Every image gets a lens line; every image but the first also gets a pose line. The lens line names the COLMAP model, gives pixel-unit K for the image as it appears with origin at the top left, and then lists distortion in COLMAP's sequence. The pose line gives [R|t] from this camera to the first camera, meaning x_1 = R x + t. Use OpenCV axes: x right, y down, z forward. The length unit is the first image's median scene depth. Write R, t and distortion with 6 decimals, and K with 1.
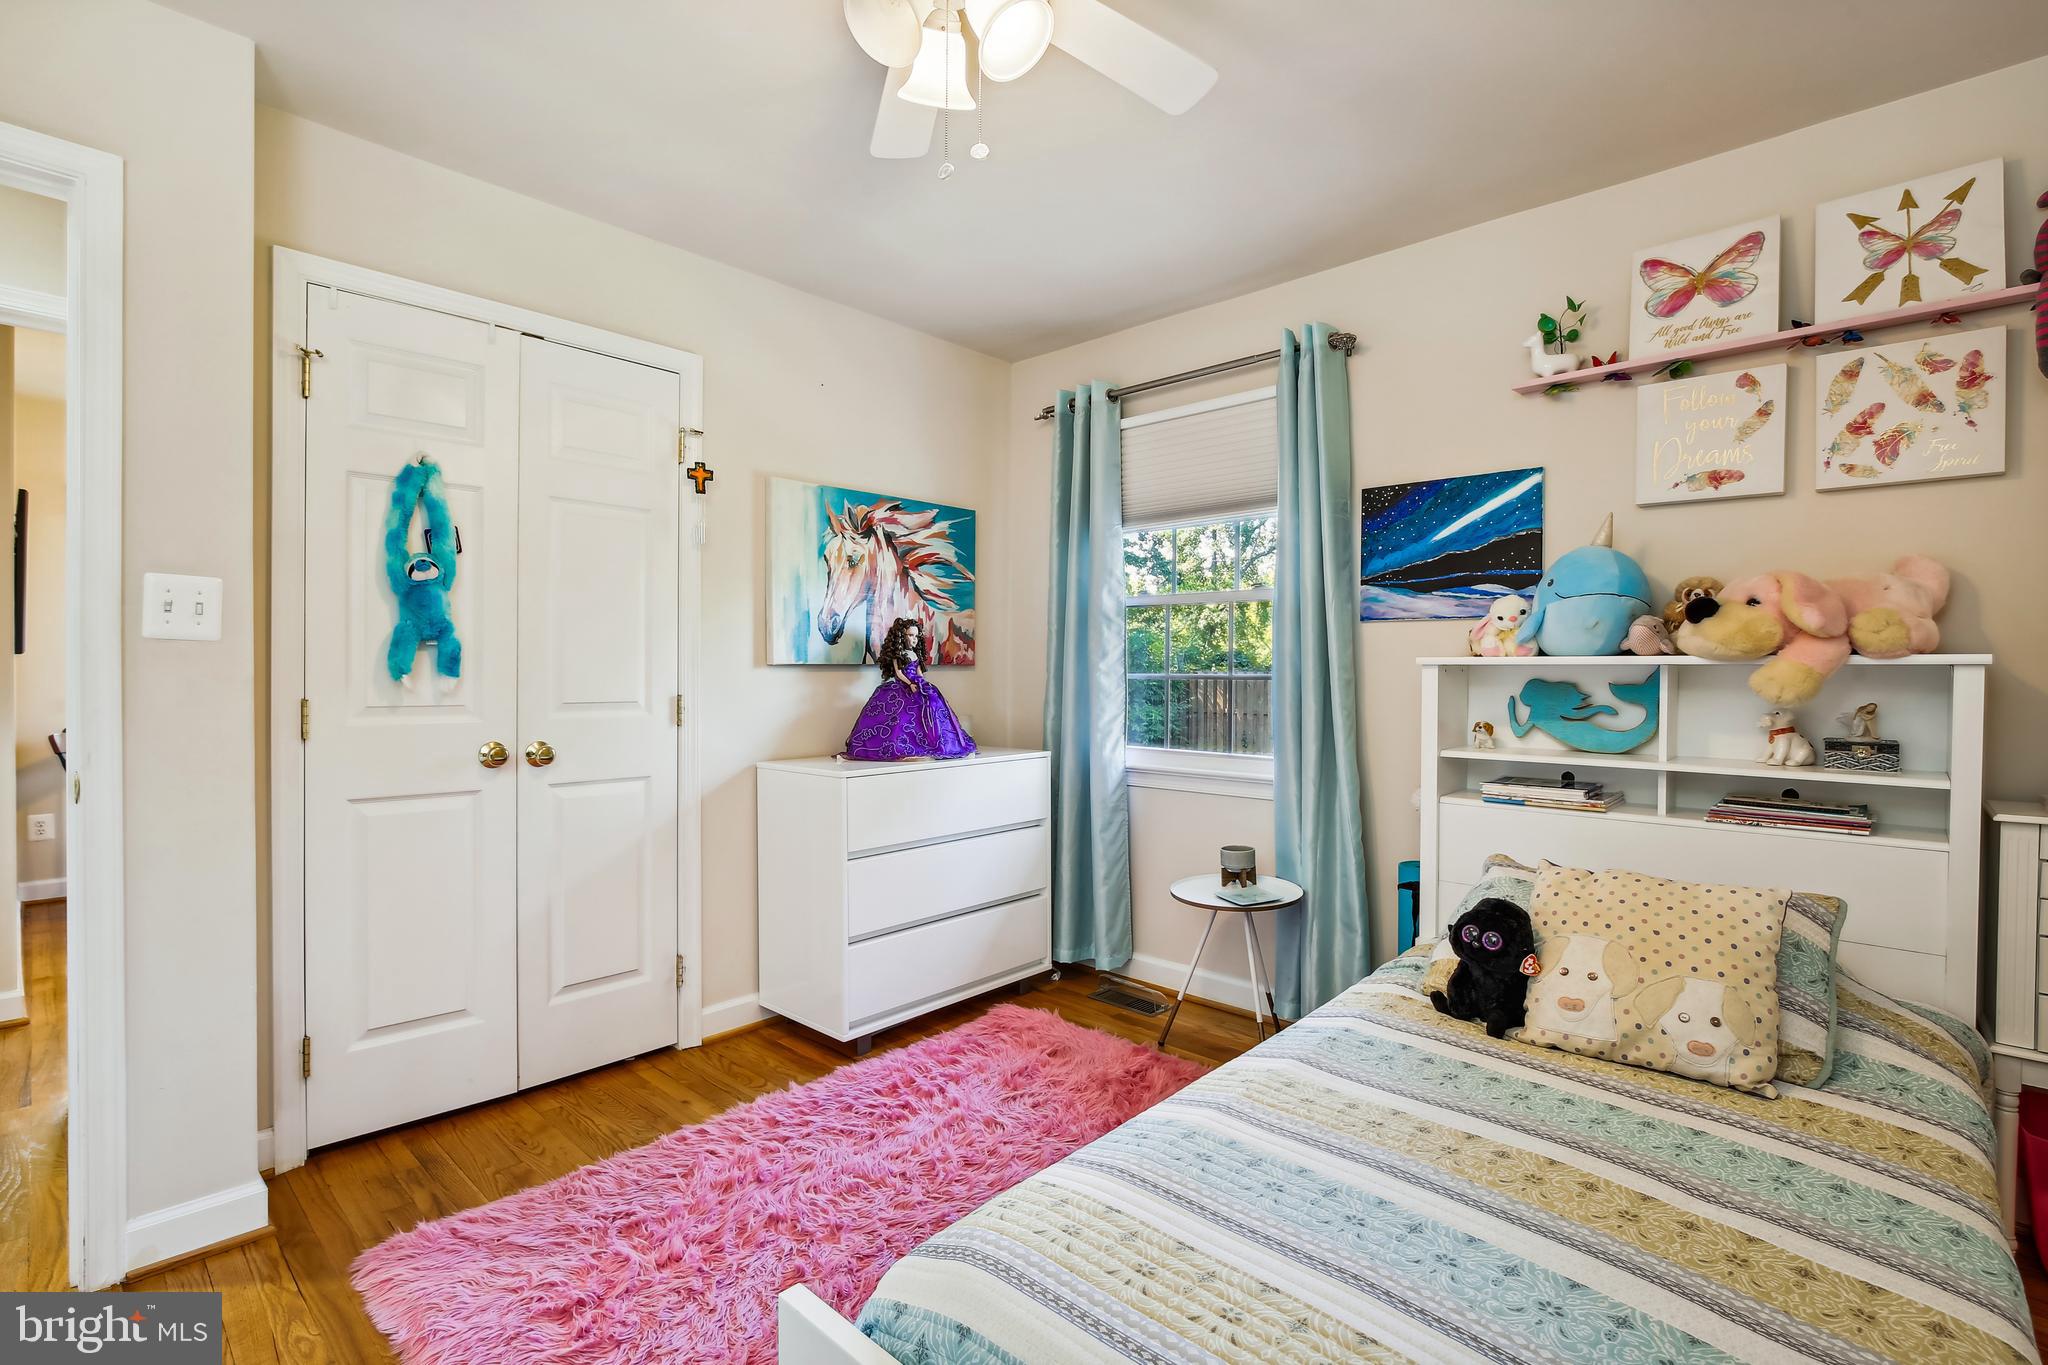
lens RADIAL K [[952.9, 0, 1017.6], [0, 952.9, 676.5], [0, 0, 1]] dist [-0.014039, 0.001098]
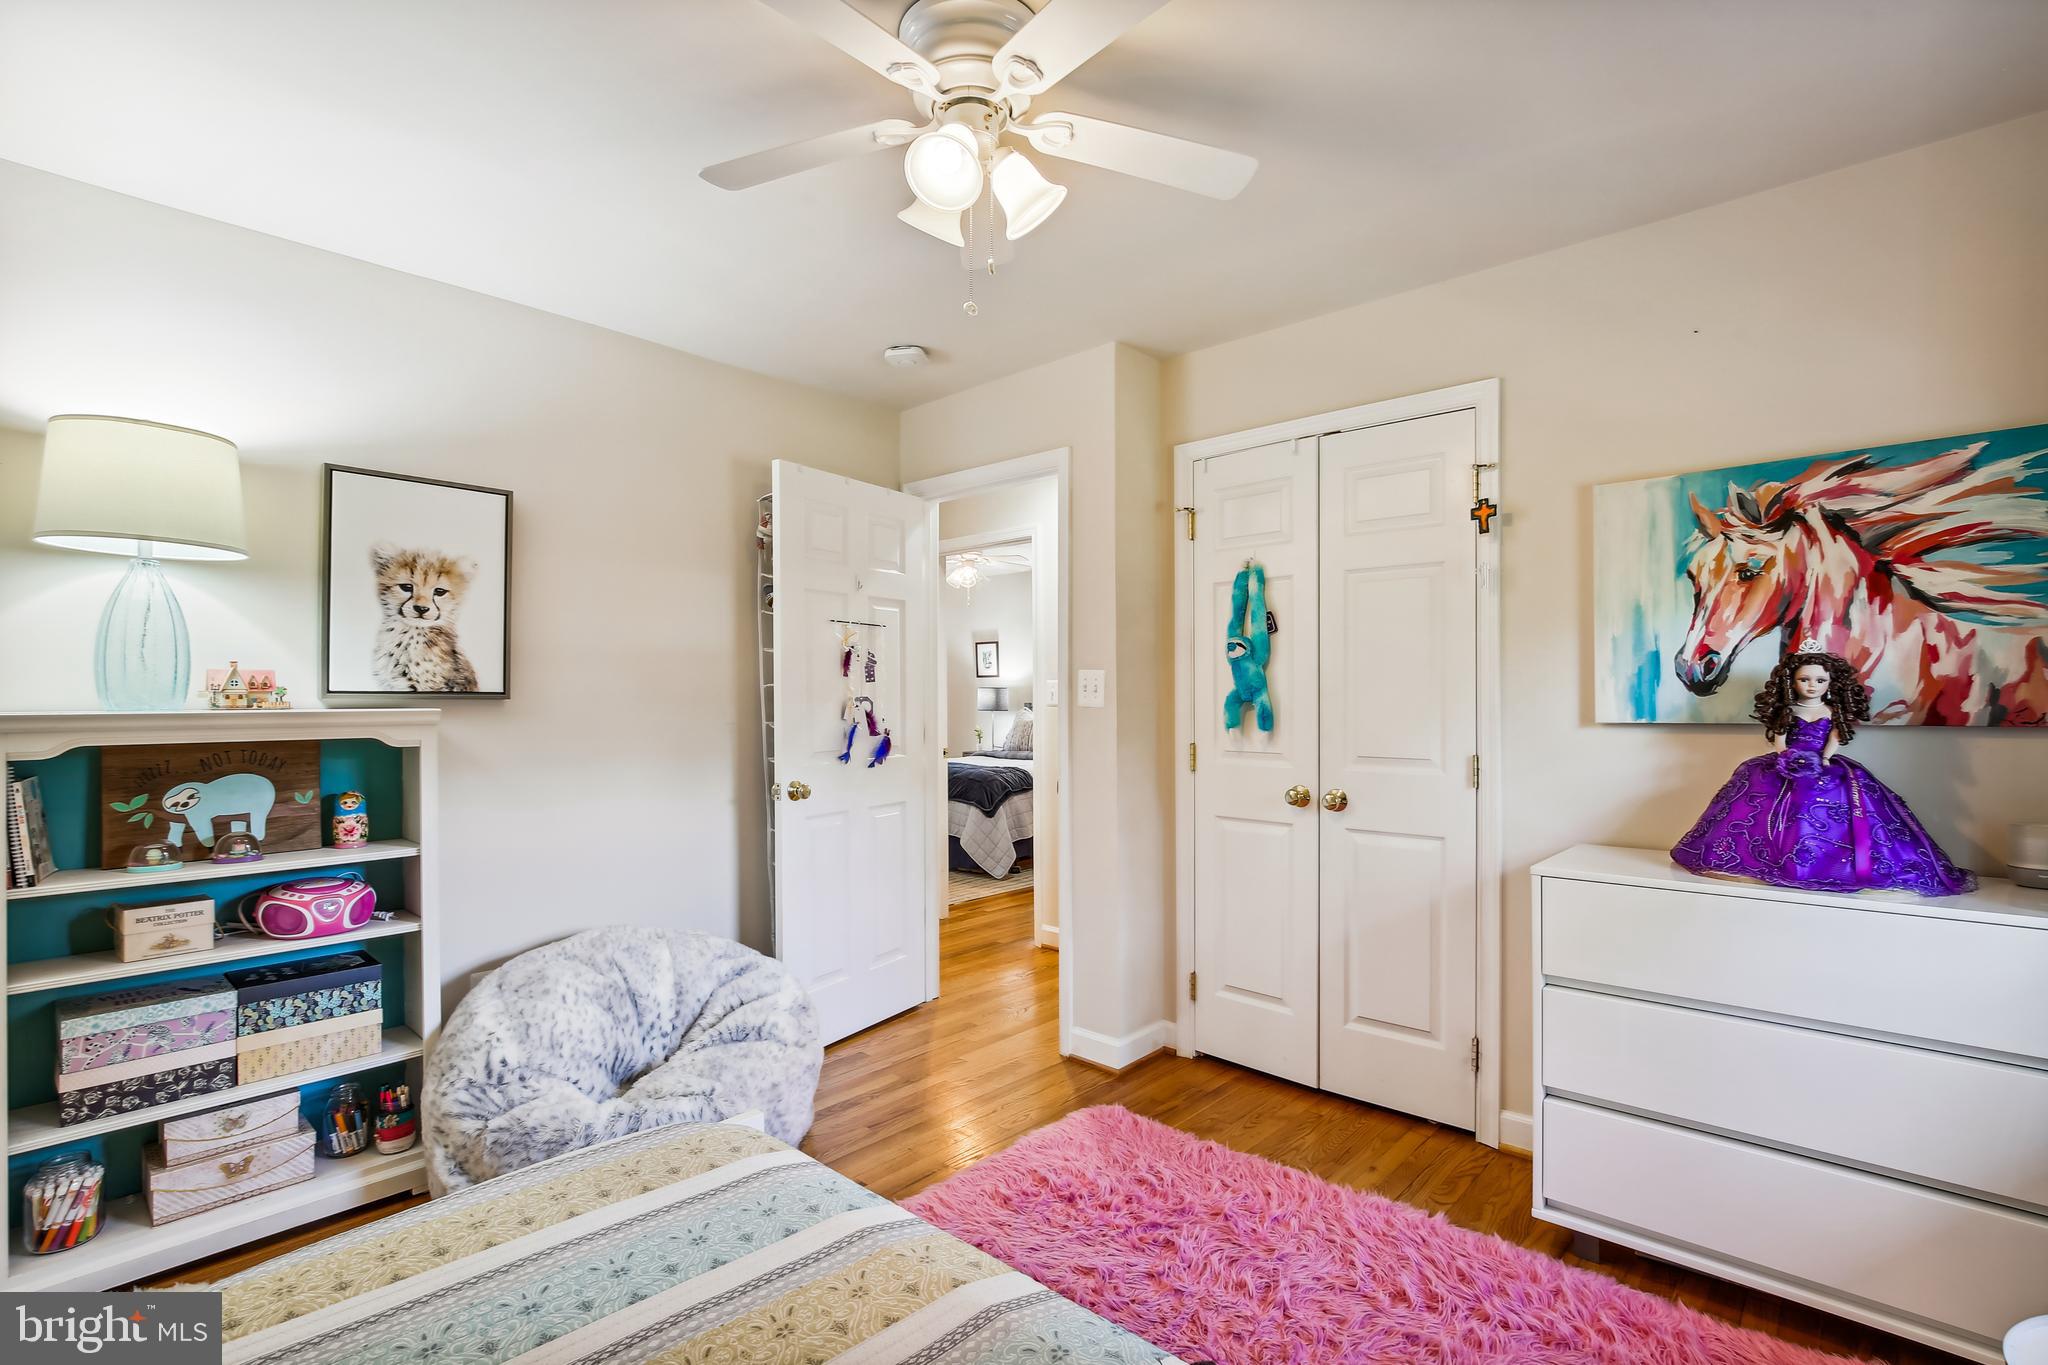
lens RADIAL K [[952.9, 0, 1016.1], [0, 952.9, 690.9], [0, 0, 1]] dist [-0.014039, 0.001098]
pose [[0.002795, -0.008555, -0.999960, 0.507737], [0.000373, 0.999963, -0.008554, -0.031780], [0.999996, -0.000349, 0.002798, 0.496938]]
